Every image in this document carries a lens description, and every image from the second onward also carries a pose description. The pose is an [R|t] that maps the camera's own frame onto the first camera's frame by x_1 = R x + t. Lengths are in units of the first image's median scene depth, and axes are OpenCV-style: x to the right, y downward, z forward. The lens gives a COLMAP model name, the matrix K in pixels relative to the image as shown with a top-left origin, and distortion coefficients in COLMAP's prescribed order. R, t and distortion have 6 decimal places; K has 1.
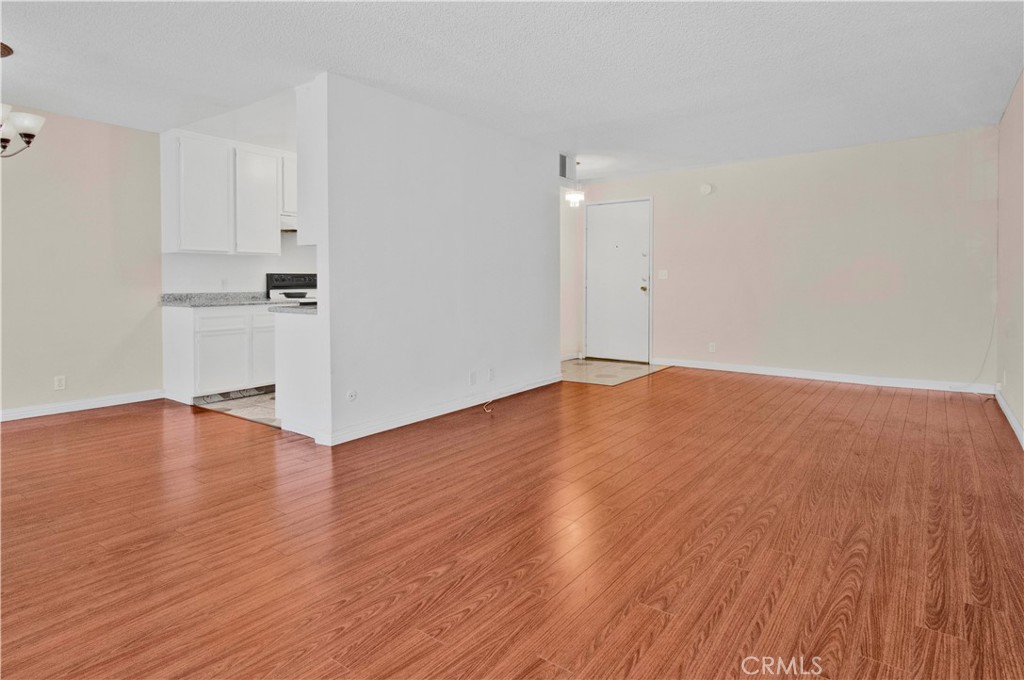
lens RADIAL K [[566.8, 0, 504.1], [0, 566.8, 297.9], [0, 0, 1]] dist [0.000155, 0.000181]
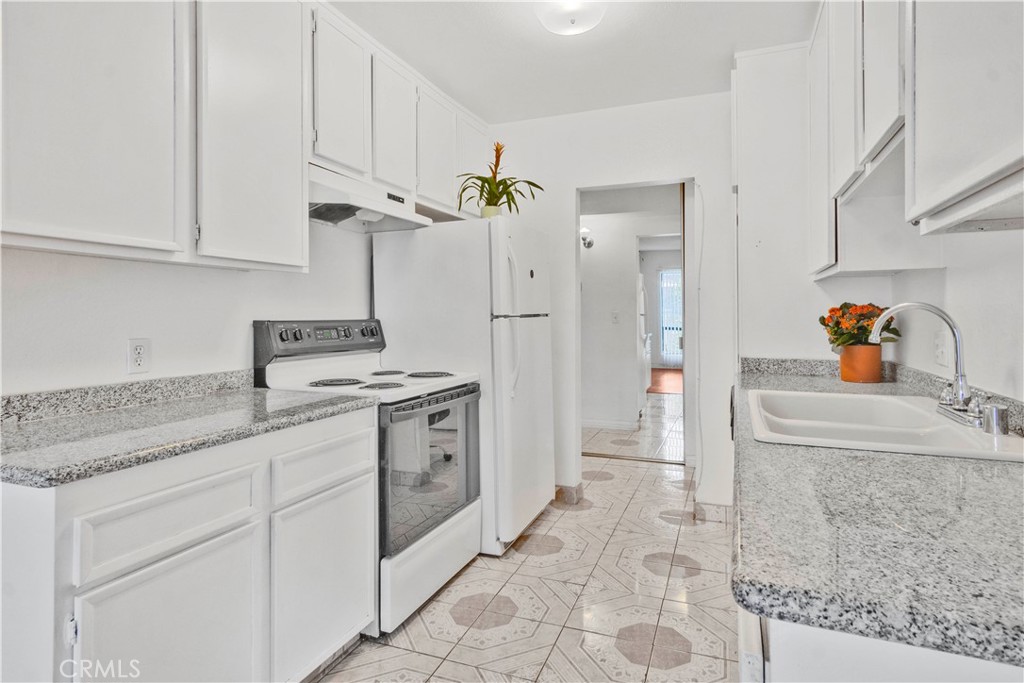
lens RADIAL K [[566.8, 0, 504.1], [0, 566.8, 299.4], [0, 0, 1]] dist [0.000155, 0.000181]
pose [[0.969242, 0.004931, 0.246060, -0.372527], [0.008675, 0.998493, -0.054183, -0.036683], [-0.245957, 0.054651, 0.967739, 0.633392]]
